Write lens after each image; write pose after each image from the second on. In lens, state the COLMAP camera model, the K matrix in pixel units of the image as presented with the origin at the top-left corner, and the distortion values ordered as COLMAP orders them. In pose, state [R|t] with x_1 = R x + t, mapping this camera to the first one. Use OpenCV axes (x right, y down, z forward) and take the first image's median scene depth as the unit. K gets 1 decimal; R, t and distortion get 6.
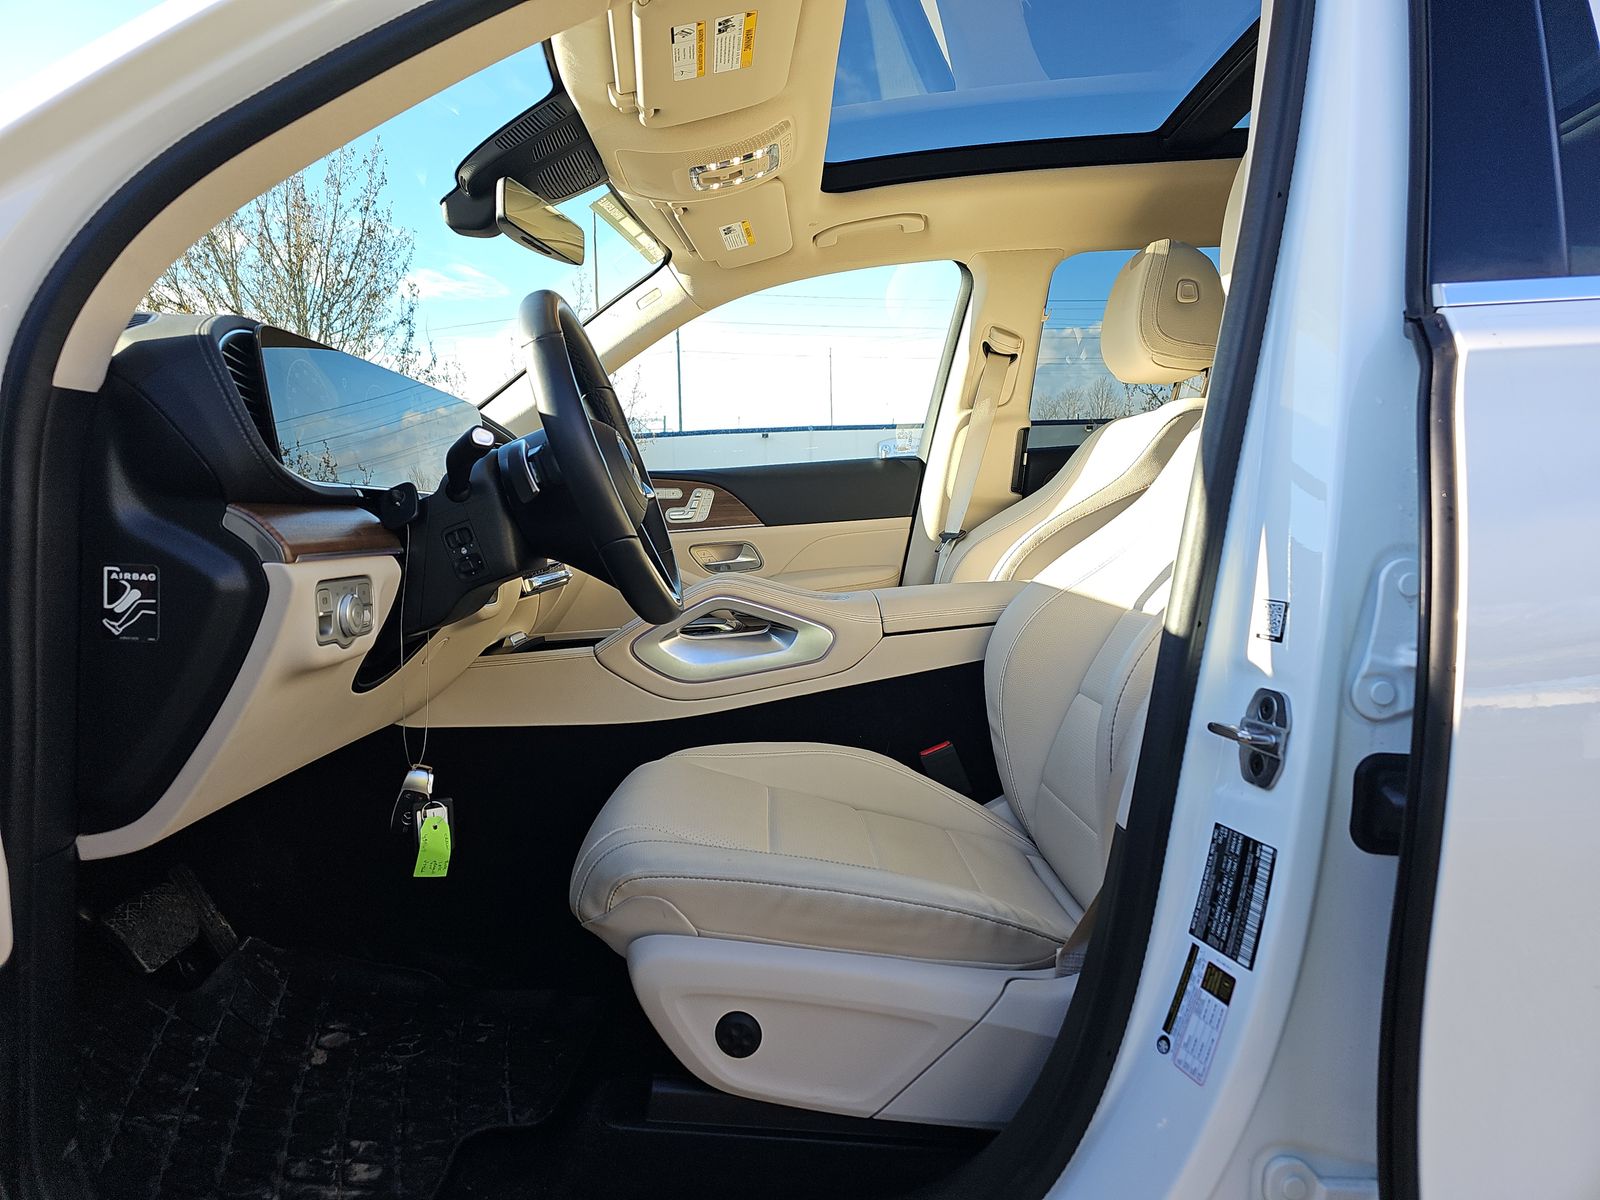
lens RADIAL K [[1186.3, 0, 784.7], [0, 1186.3, 595.9], [0, 0, 1]] dist [0.123175, -0.188063]
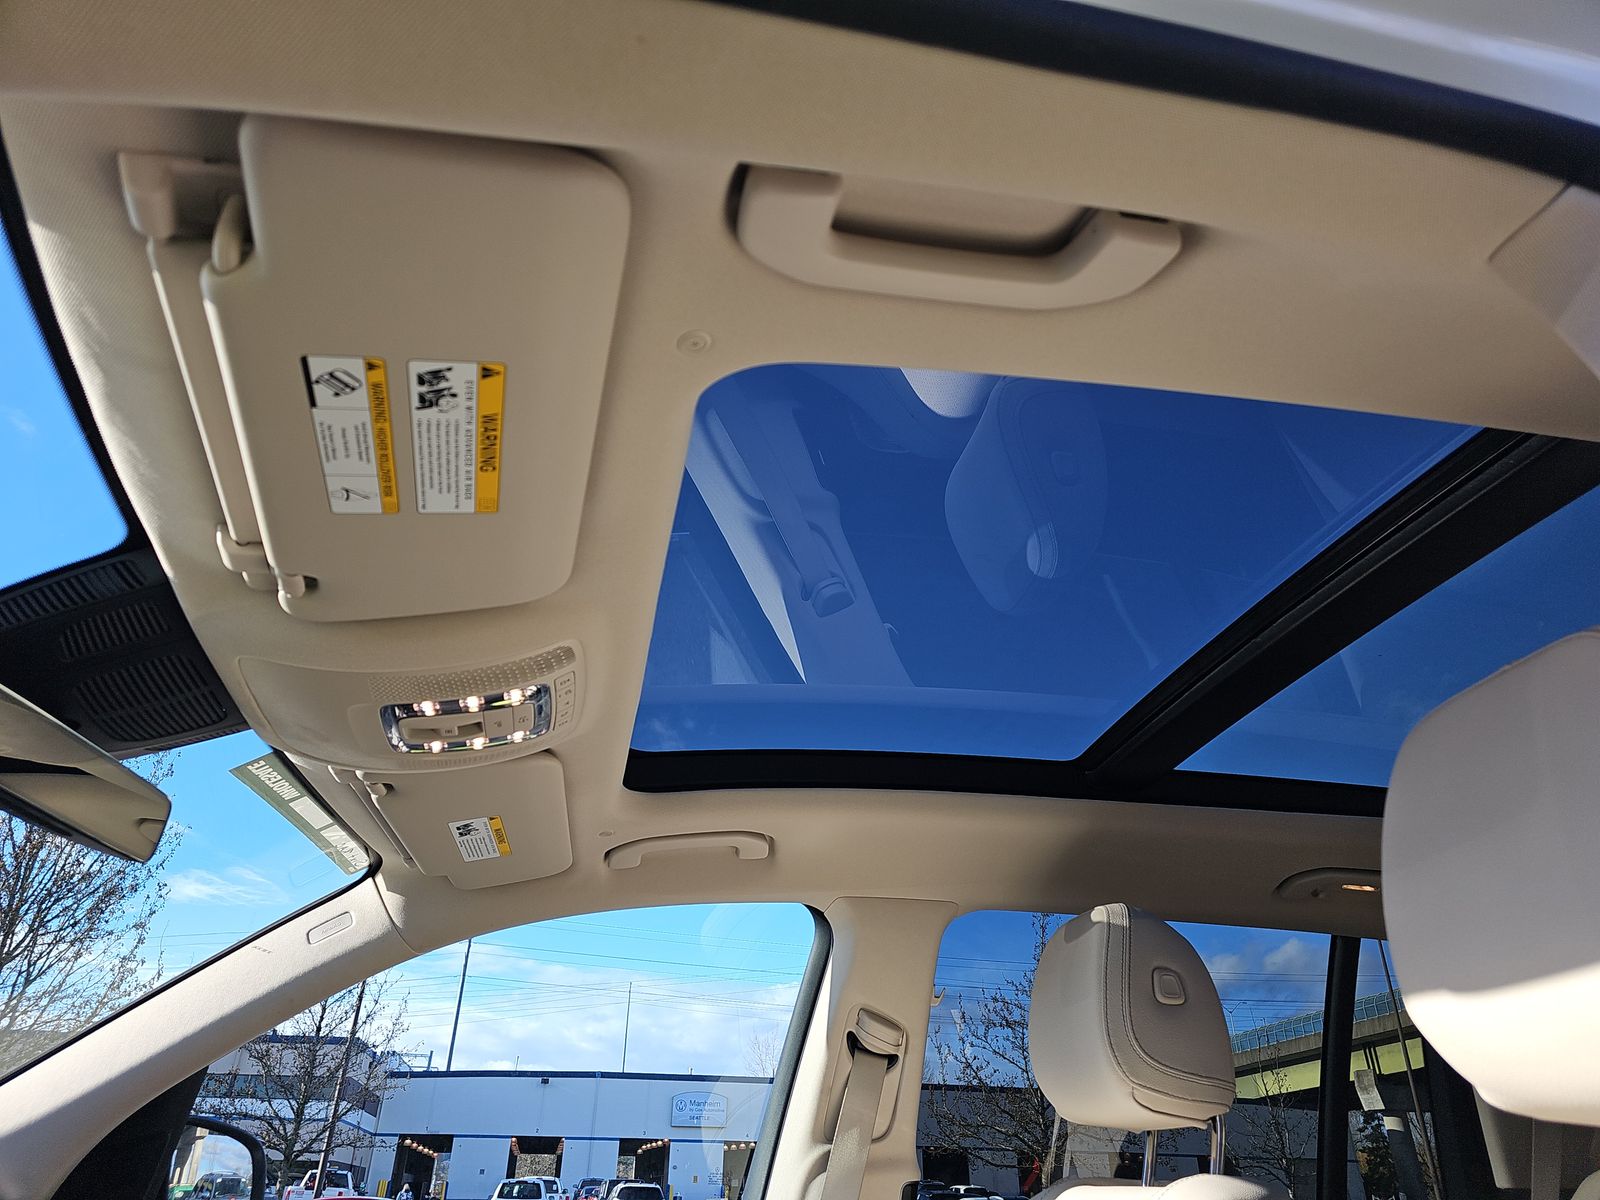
lens RADIAL K [[1186.3, 0, 784.7], [0, 1186.3, 595.9], [0, 0, 1]] dist [0.123175, -0.188063]
pose [[0.984920, 0.114375, 0.129814, 0.019236], [-0.035041, 0.866638, -0.497706, -0.094081], [-0.169427, 0.485651, 0.857576, 0.337156]]
